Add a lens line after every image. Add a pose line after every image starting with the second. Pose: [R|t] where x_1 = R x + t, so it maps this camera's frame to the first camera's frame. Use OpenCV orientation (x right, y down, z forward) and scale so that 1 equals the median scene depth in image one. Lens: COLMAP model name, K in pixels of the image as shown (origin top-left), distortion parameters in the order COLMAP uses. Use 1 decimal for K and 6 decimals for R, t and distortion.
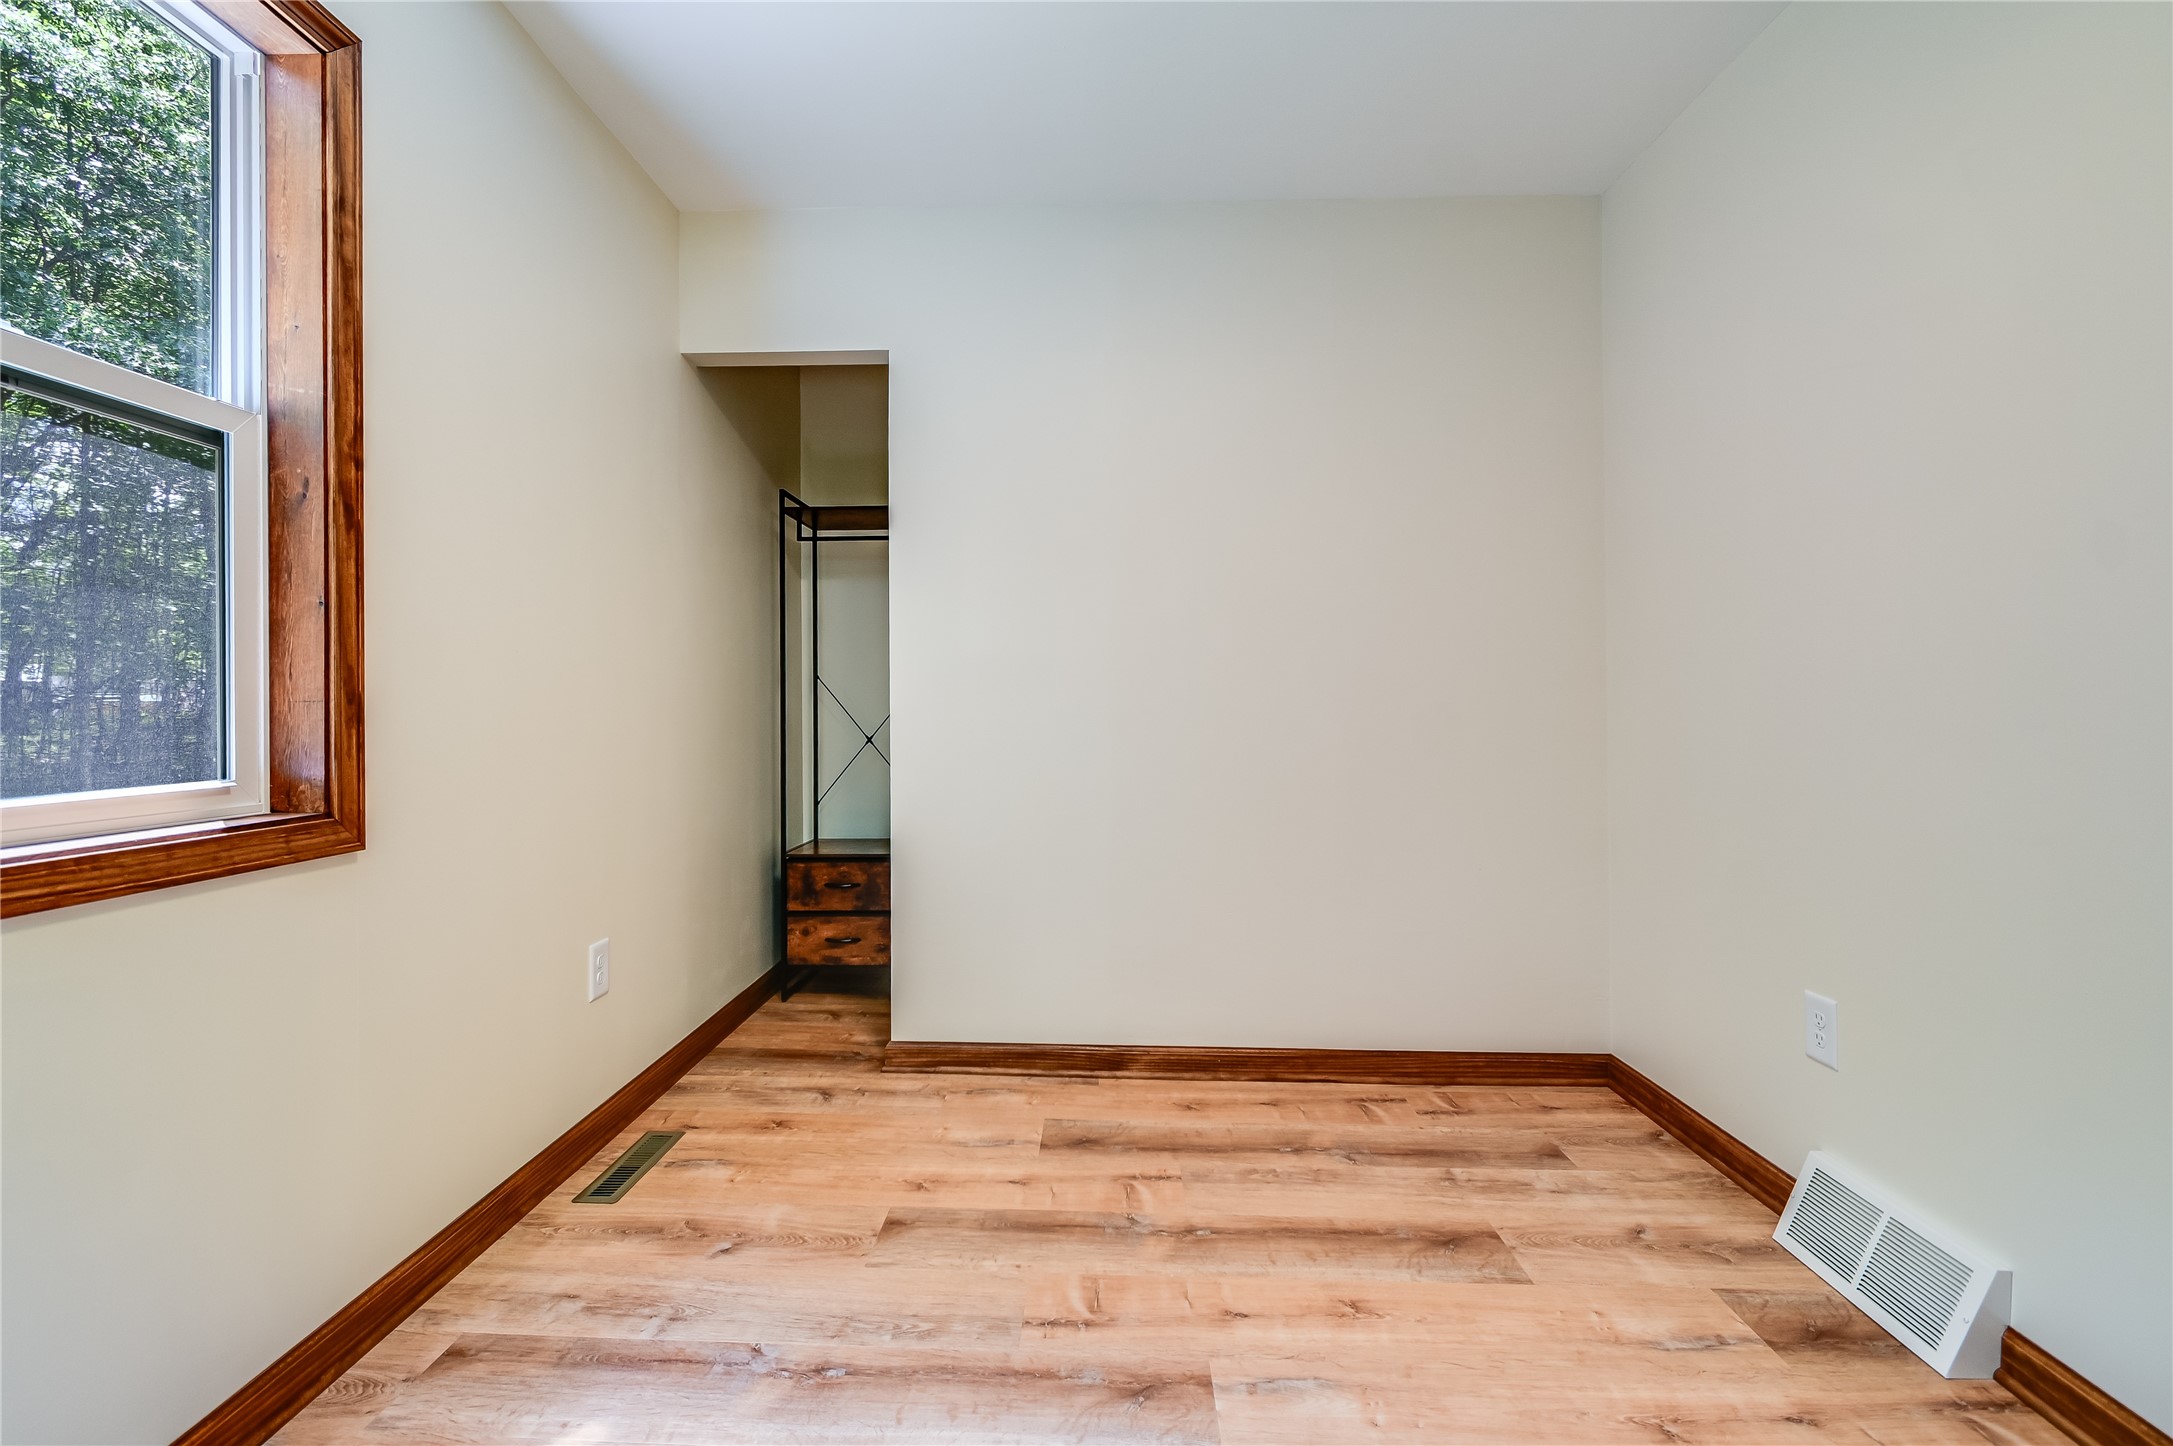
lens RADIAL K [[949.4, 0, 1098.8], [0, 949.4, 693.7], [0, 0, 1]] dist [0.007899, -0.005632]
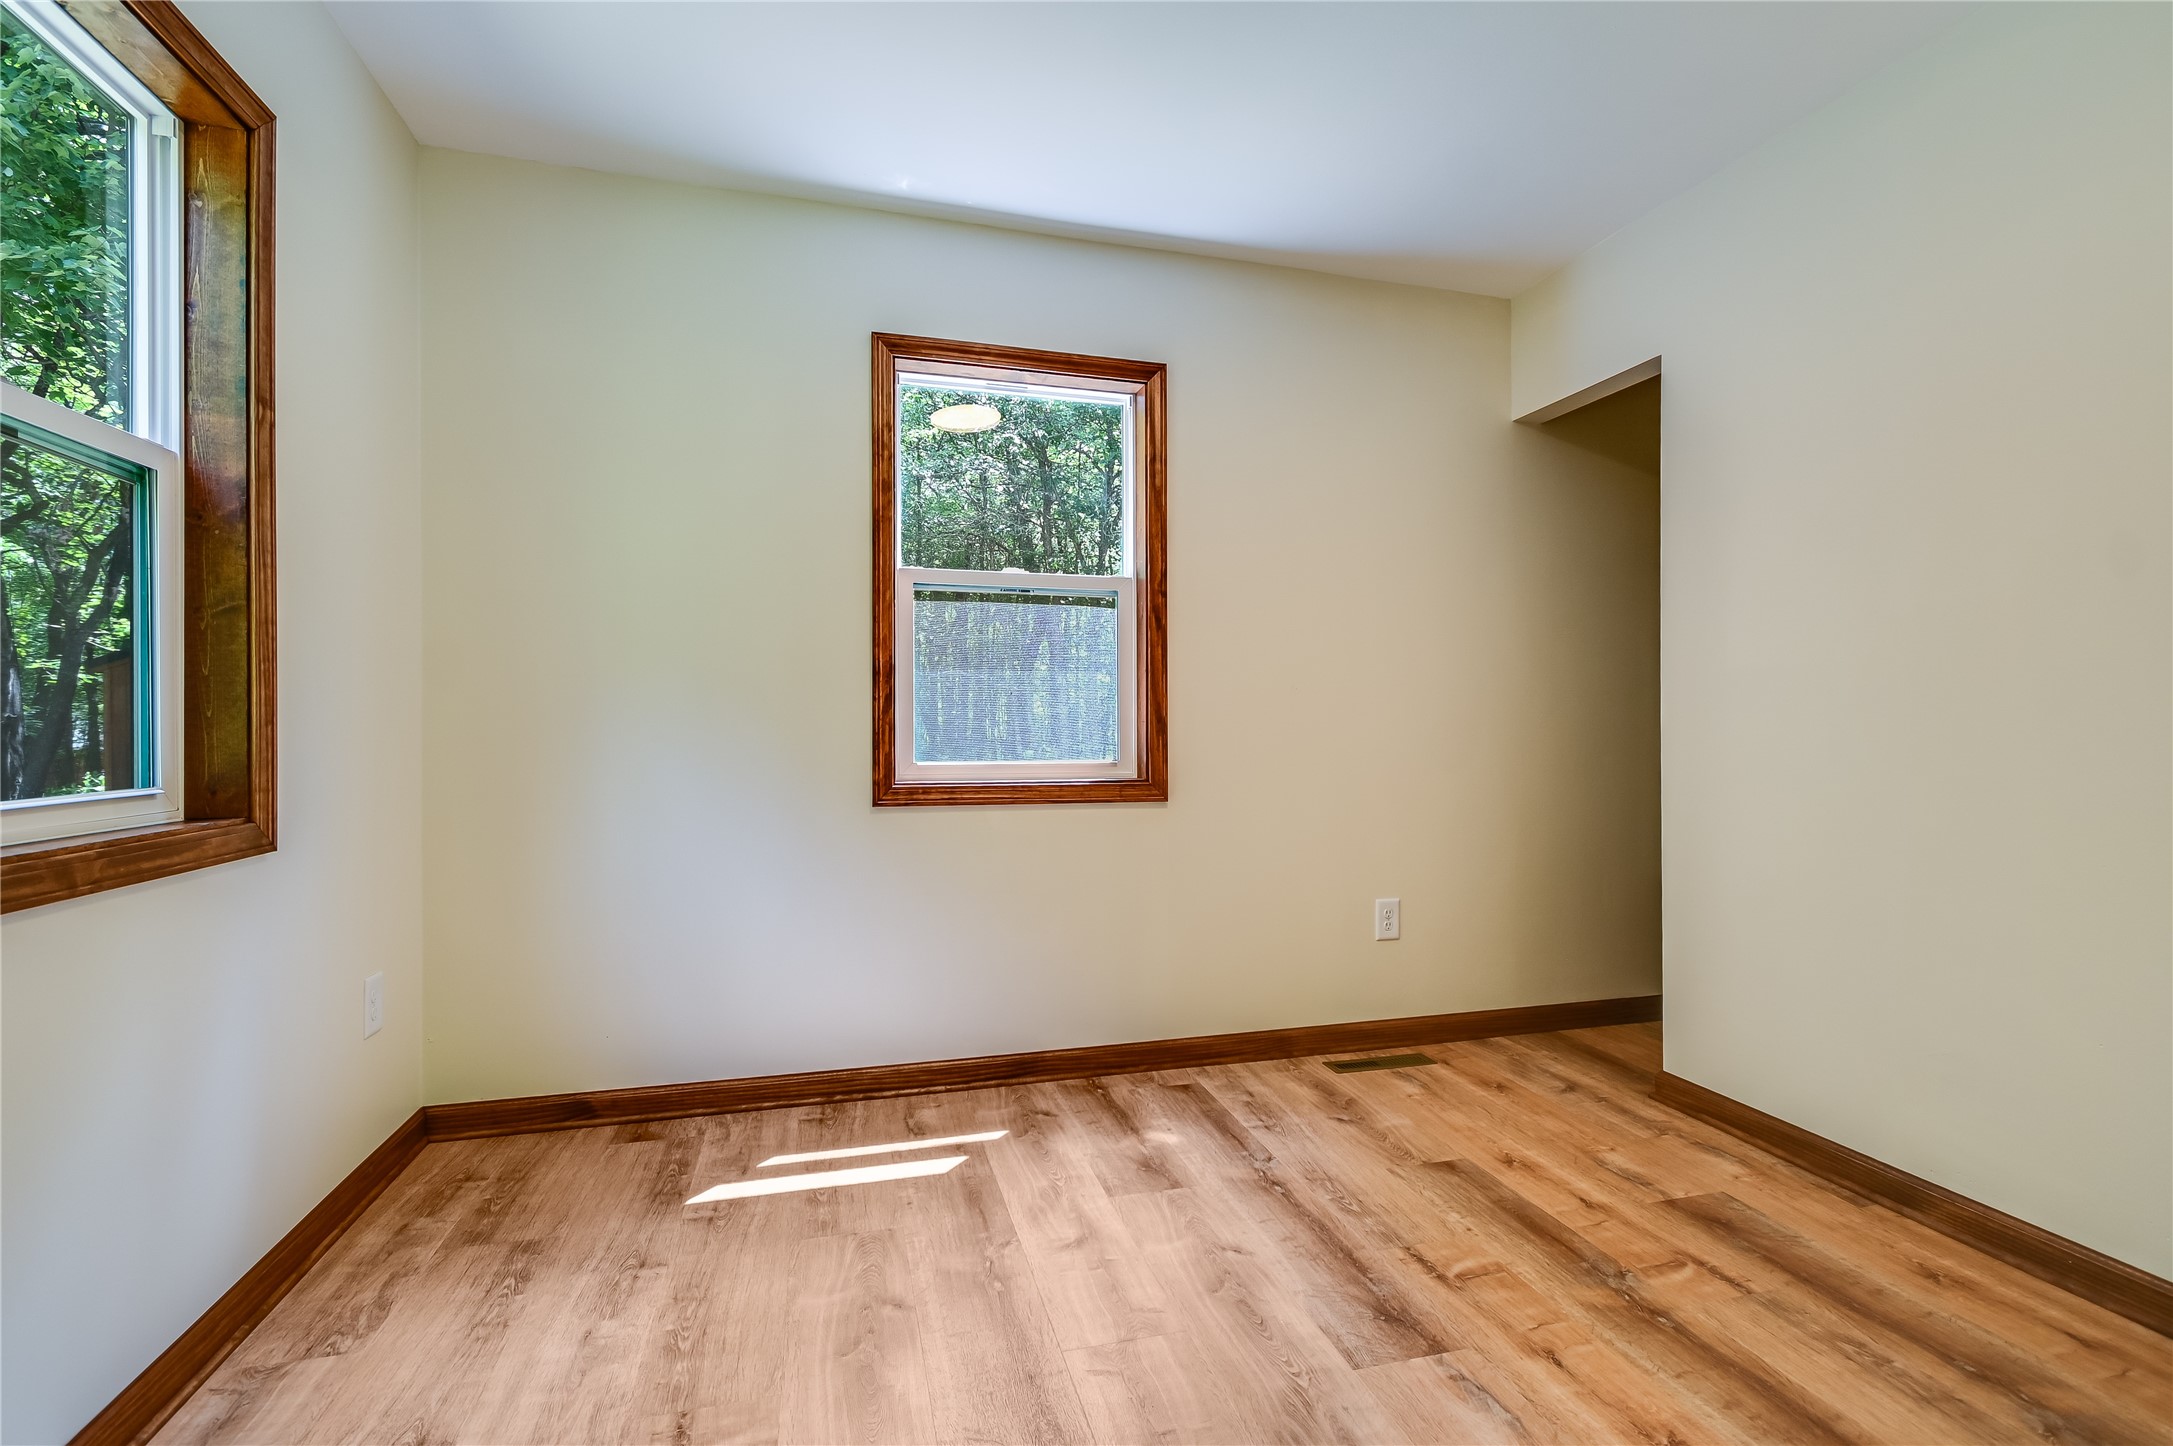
lens RADIAL K [[949.4, 0, 1118.7], [0, 949.4, 734.2], [0, 0, 1]] dist [0.007899, -0.005632]
pose [[0.335618, 0.008347, -0.941961, 0.721978], [0.009719, 0.999877, 0.012323, 0.006543], [0.941948, -0.013291, 0.335495, 0.221677]]
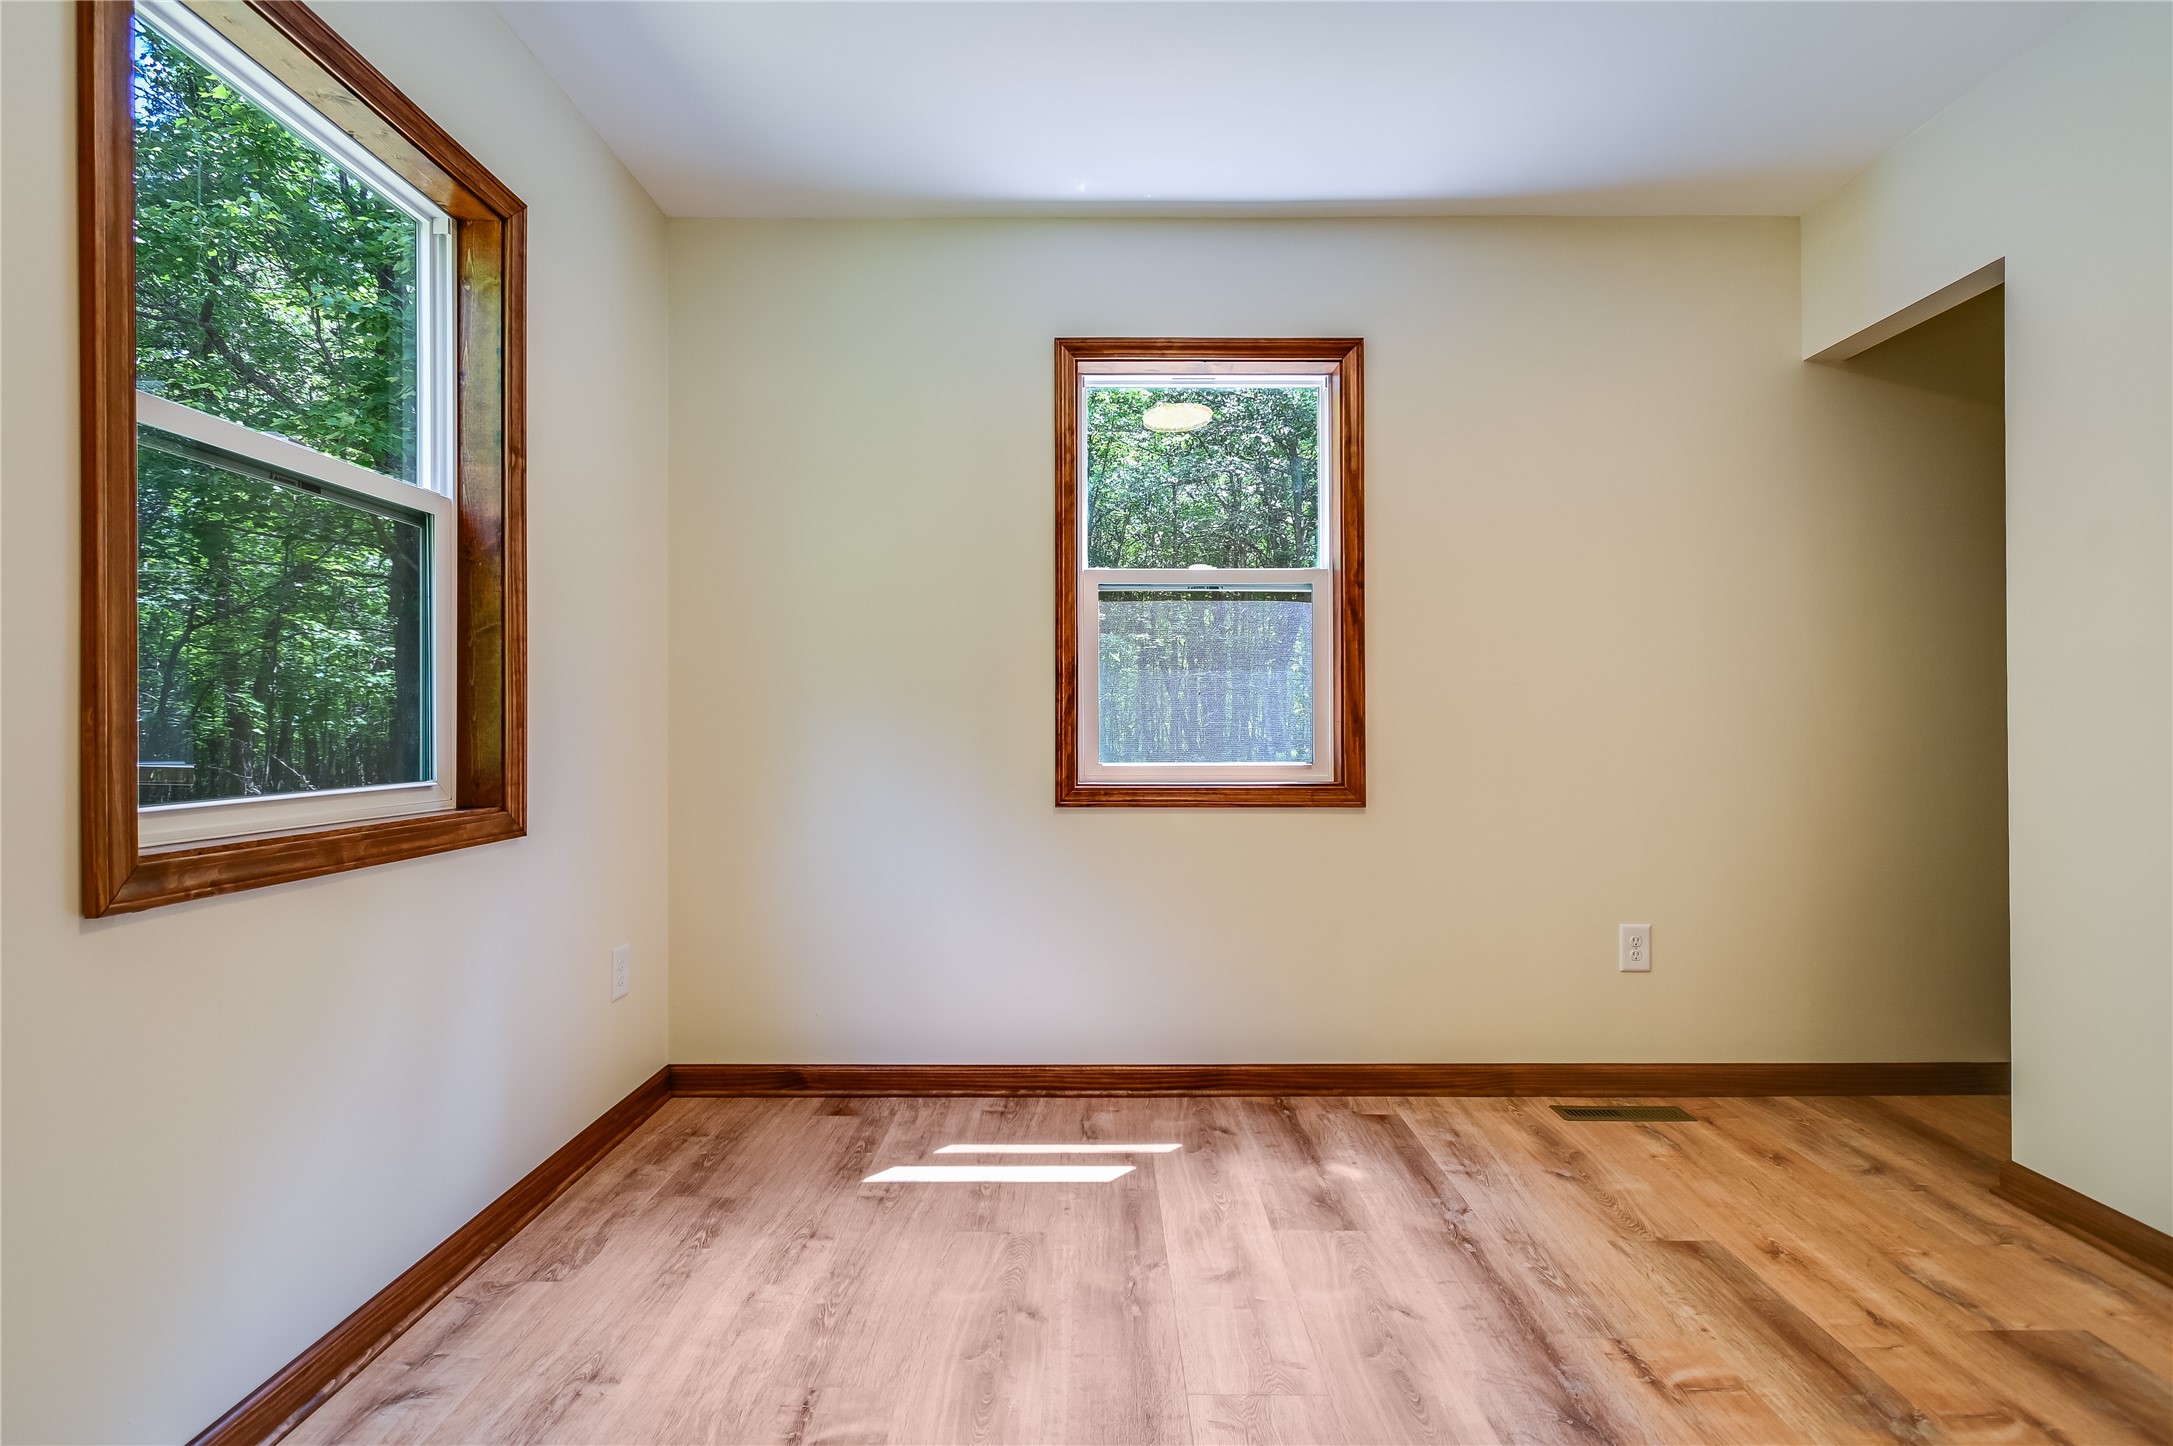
lens RADIAL K [[949.4, 0, 1119.4], [0, 949.4, 728.1], [0, 0, 1]] dist [0.007899, -0.005632]
pose [[0.072653, 0.002169, -0.997355, 0.701479], [0.012962, 0.999911, 0.003118, 0.006723], [0.997273, -0.013154, 0.072618, 0.330478]]
